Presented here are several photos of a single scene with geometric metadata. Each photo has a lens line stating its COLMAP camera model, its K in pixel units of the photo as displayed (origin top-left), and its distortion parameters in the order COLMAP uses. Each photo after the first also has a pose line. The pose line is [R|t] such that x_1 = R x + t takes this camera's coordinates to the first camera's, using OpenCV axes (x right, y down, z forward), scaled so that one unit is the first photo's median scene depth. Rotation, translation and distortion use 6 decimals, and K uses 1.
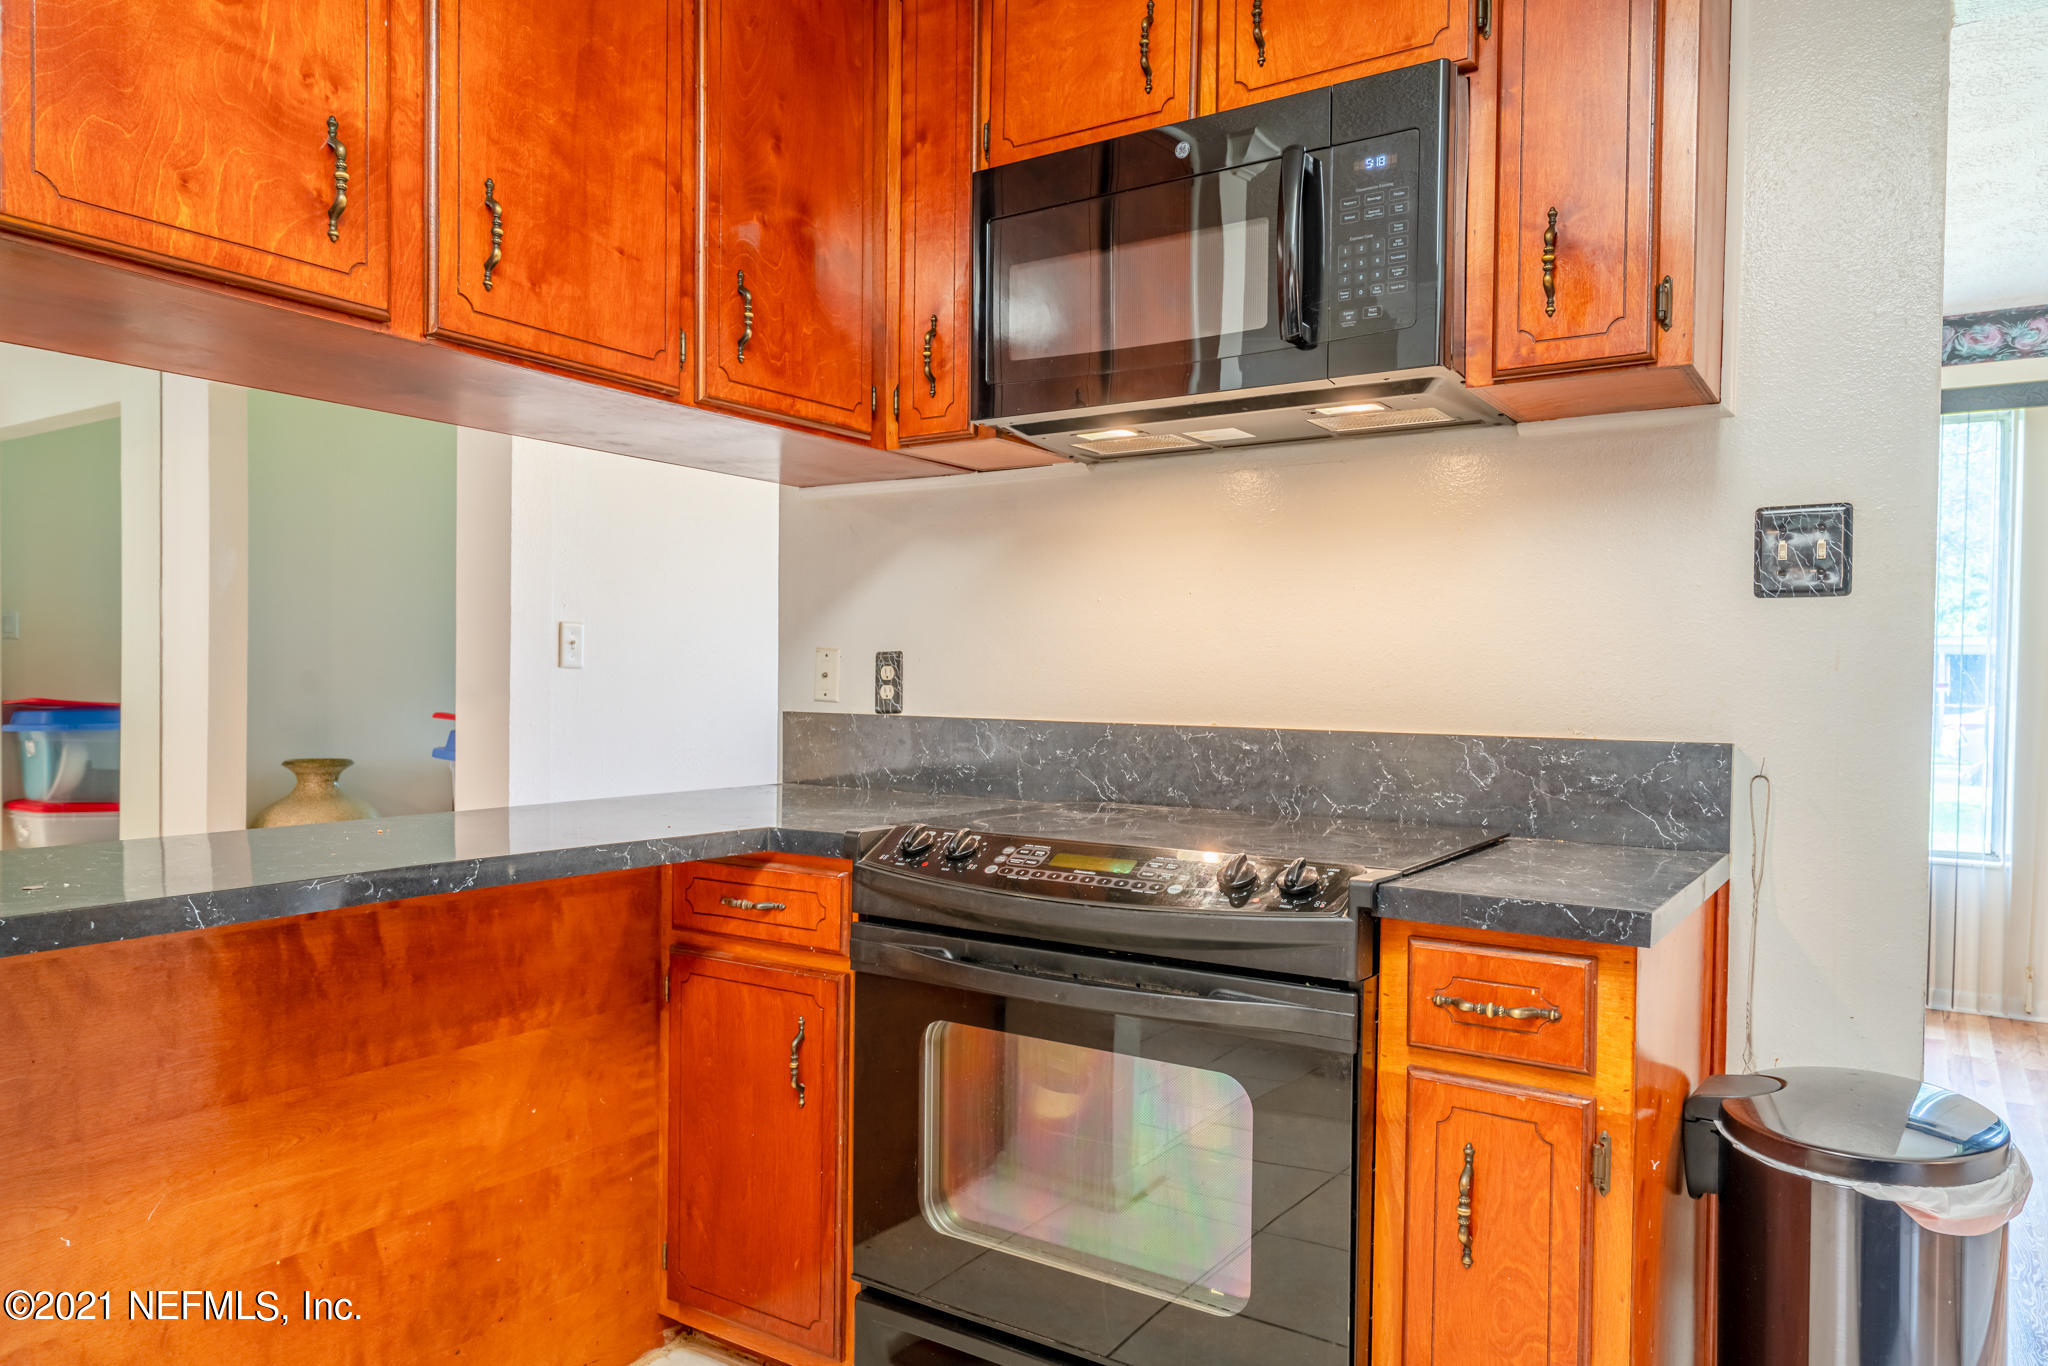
lens RADIAL K [[1390.9, 0, 1021.2], [0, 1390.9, 698.2], [0, 0, 1]] dist [0.008809, 0.002306]
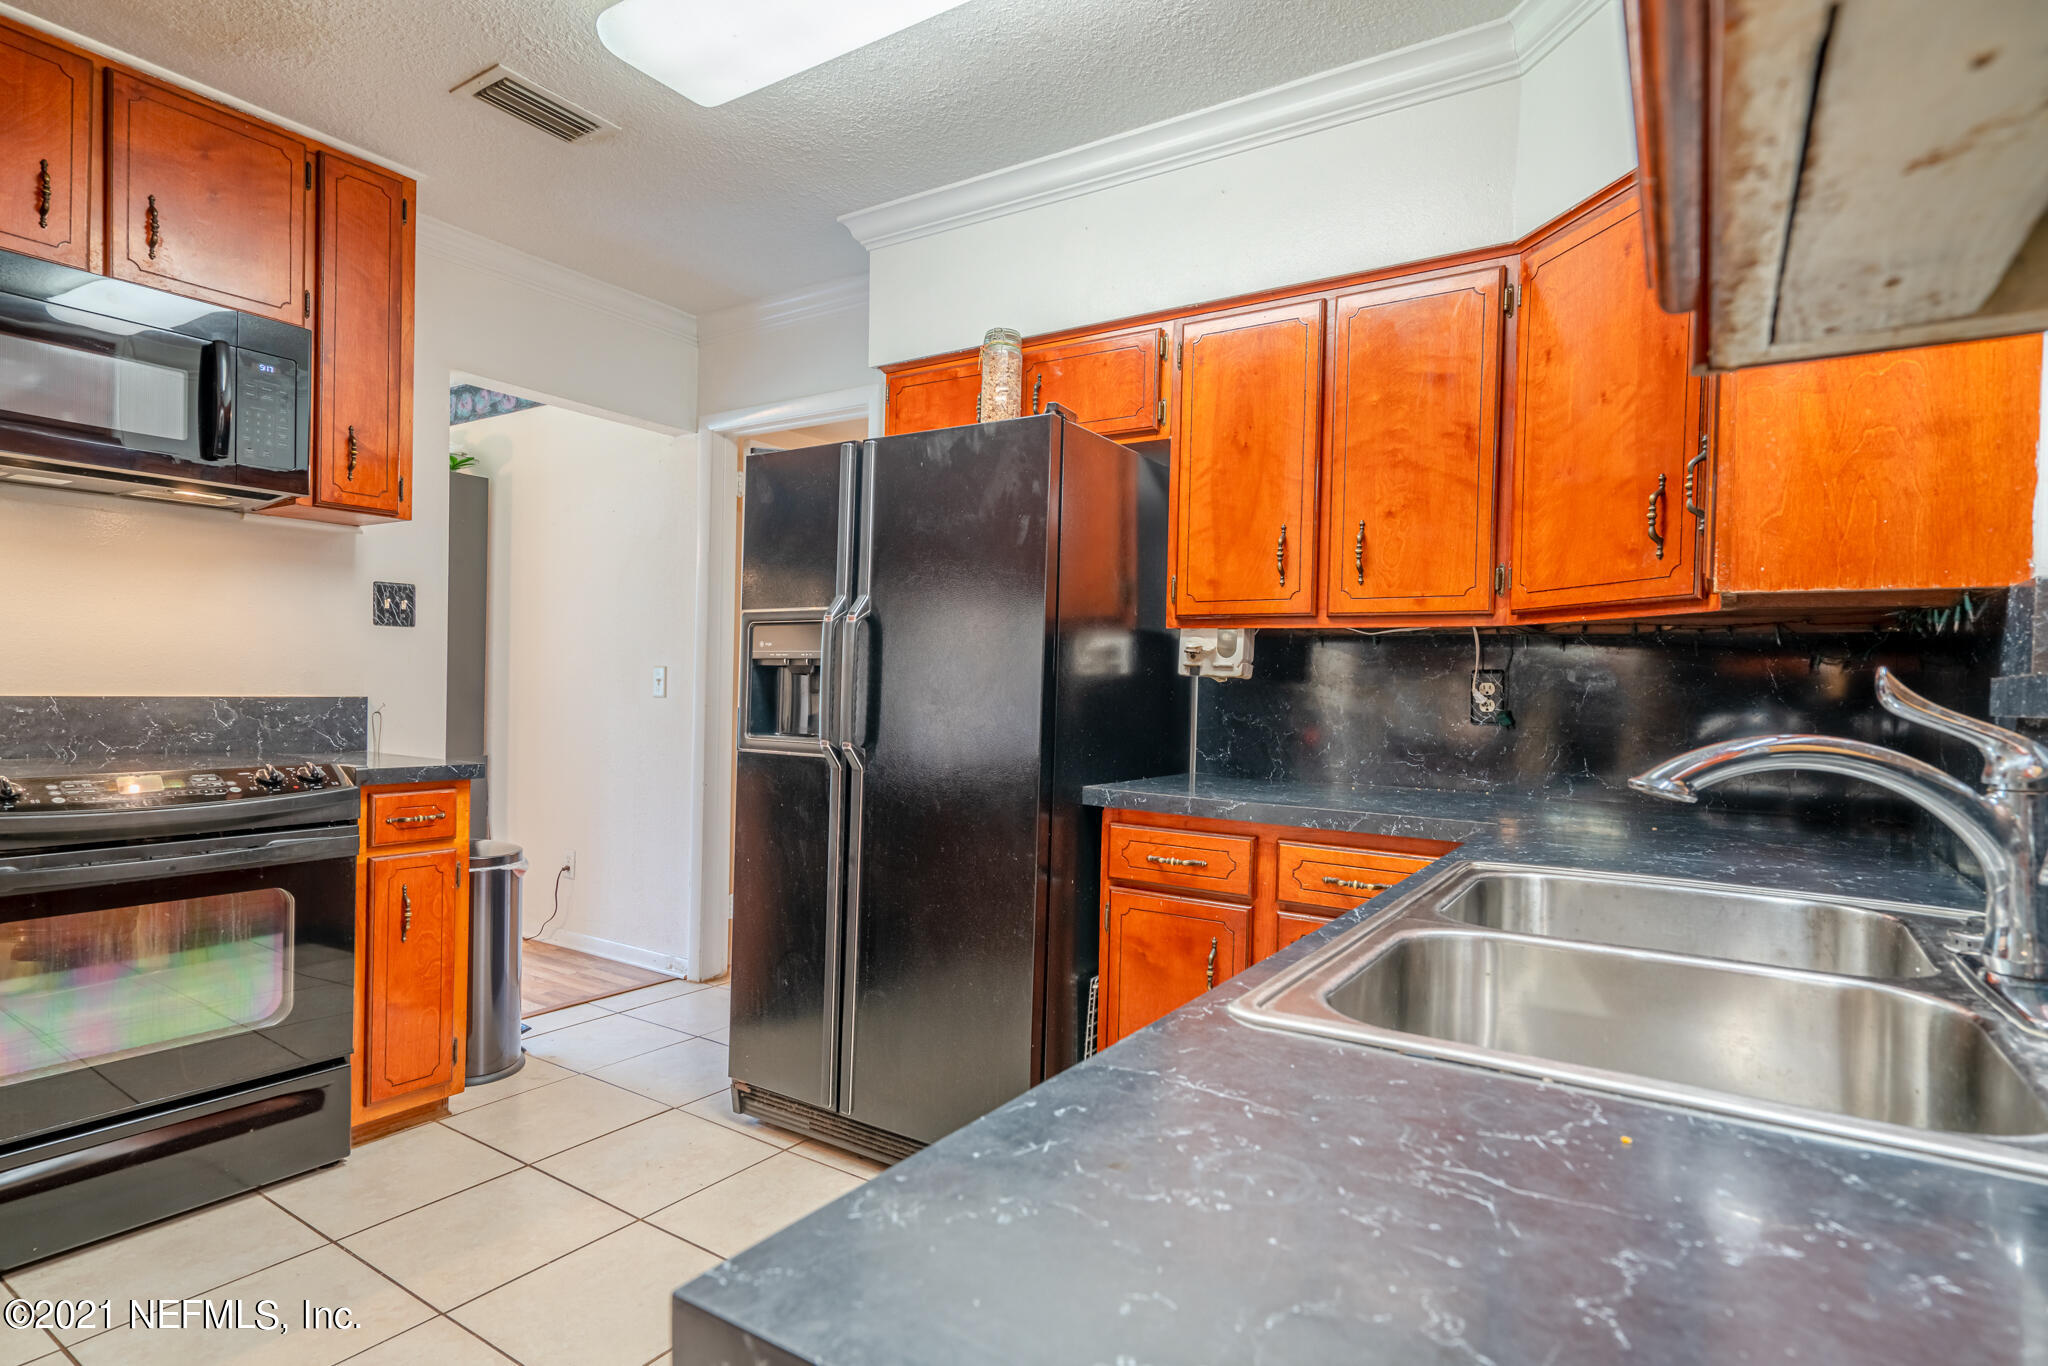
lens RADIAL K [[1044.9, 0, 1019.3], [0, 1044.9, 695.0], [0, 0, 1]] dist [-0.002700, 0.000005]
pose [[-0.030790, -0.018675, 0.999351, -0.961472], [-0.003733, 0.999821, 0.018568, -0.002102], [-0.999519, -0.003159, -0.030855, 0.082951]]
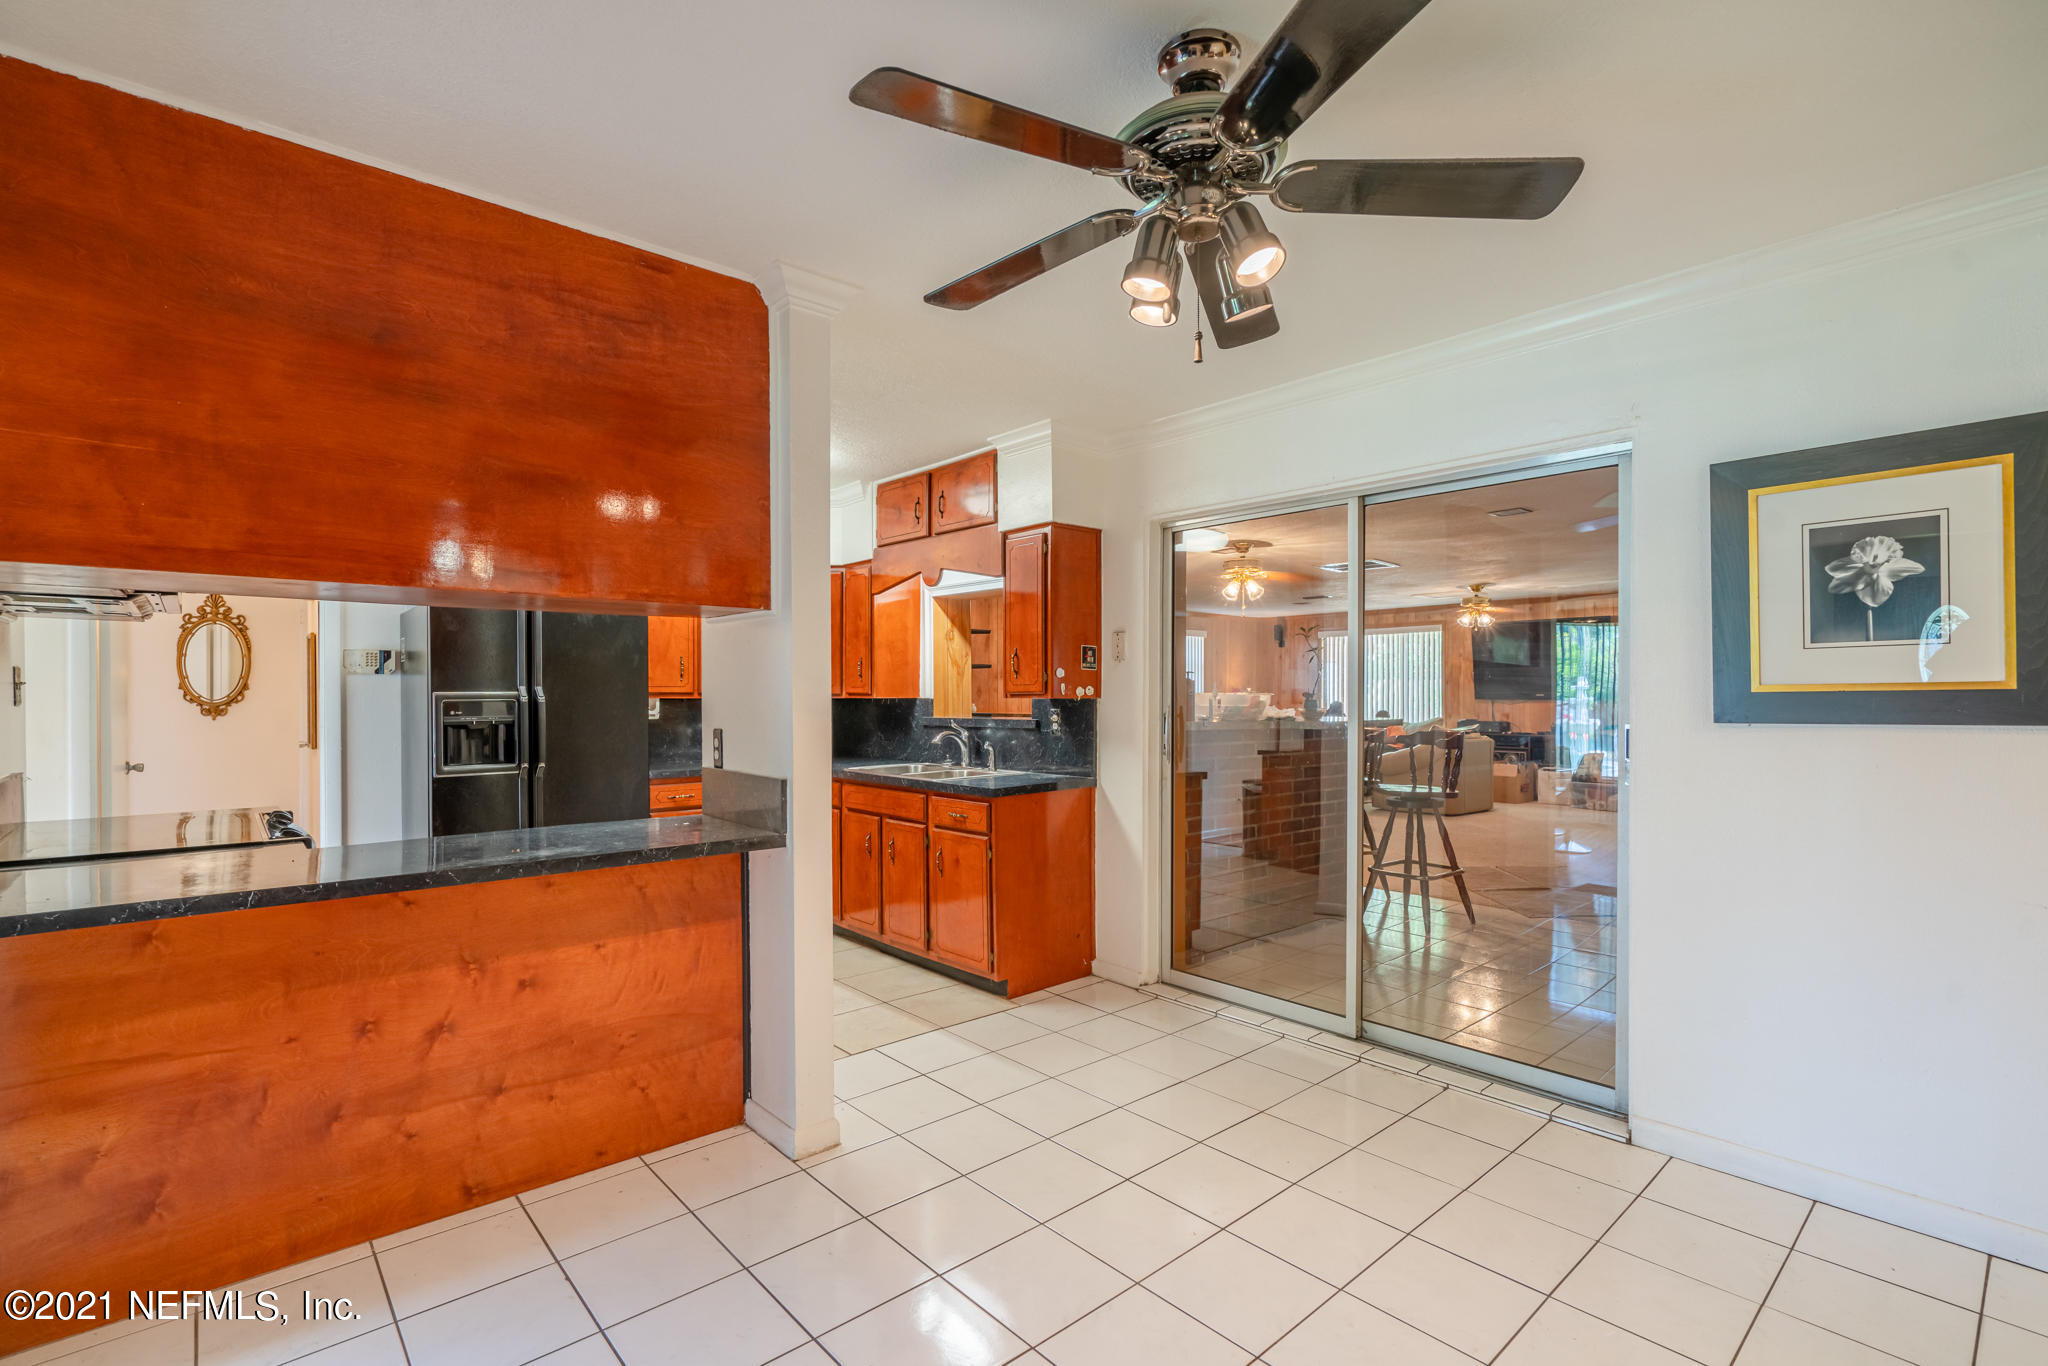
lens RADIAL K [[939.5, 0, 1009.2], [0, 939.5, 687.3], [0, 0, 1]] dist [-0.006428, 0.002502]
pose [[-0.968698, -0.005066, 0.248192, -1.261186], [-0.002013, 0.999919, 0.012551, -0.112372], [-0.248236, 0.011658, -0.968630, 1.863177]]
